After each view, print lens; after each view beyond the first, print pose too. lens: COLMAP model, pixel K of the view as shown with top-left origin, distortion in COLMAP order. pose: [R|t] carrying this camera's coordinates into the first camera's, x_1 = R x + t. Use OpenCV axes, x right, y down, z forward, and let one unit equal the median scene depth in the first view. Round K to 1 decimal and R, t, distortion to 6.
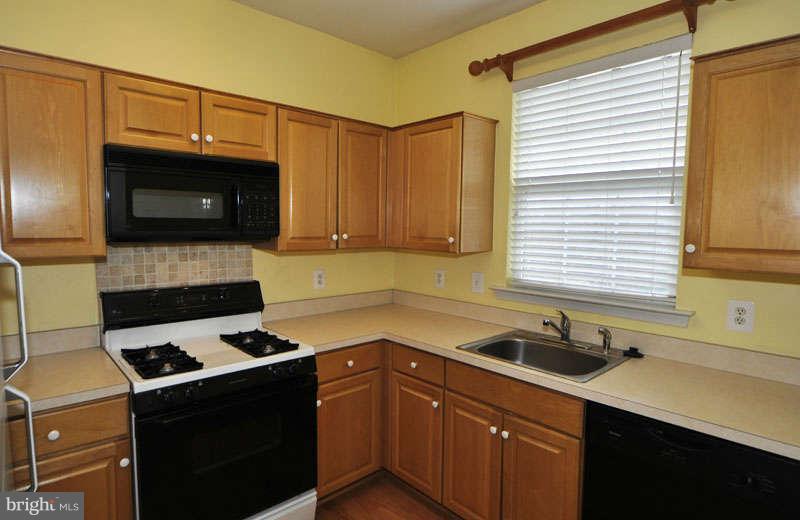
lens RADIAL K [[442.3, 0, 397.7], [0, 442.3, 257.0], [0, 0, 1]] dist [-0.011906, 0.001938]
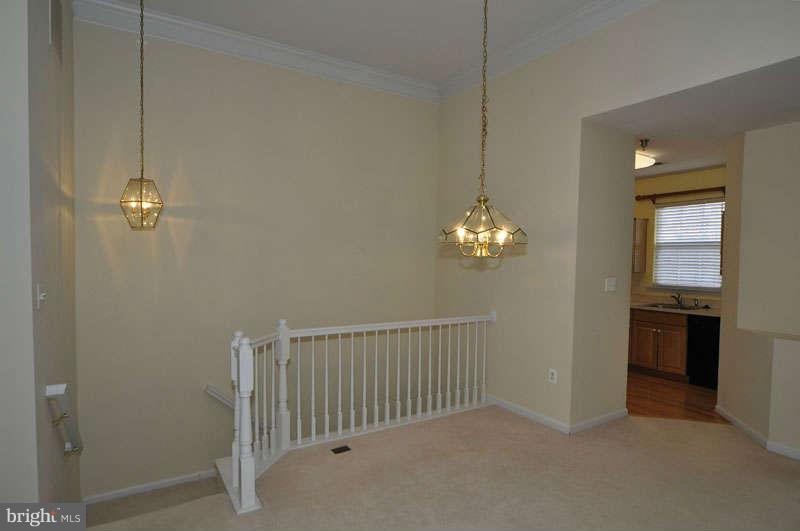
lens RADIAL K [[440.0, 0, 410.1], [0, 440.0, 277.0], [0, 0, 1]] dist [0.002703, -0.000793]
pose [[0.986595, 0.004496, -0.163124, -0.814054], [-0.010169, 0.999372, -0.033956, 0.133114], [0.162869, 0.035160, 0.986021, -1.942838]]
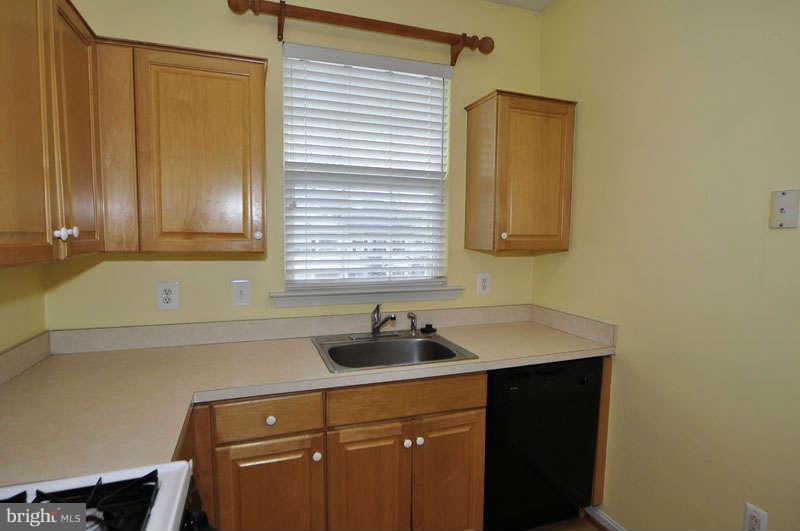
lens RADIAL K [[440.0, 0, 401.8], [0, 440.0, 267.2], [0, 0, 1]] dist [0.002703, -0.000793]
pose [[0.381759, -0.093969, 0.919473, -0.510896], [0.054325, 0.995380, 0.079171, -0.038117], [-0.922664, 0.019726, 0.385100, 0.560774]]
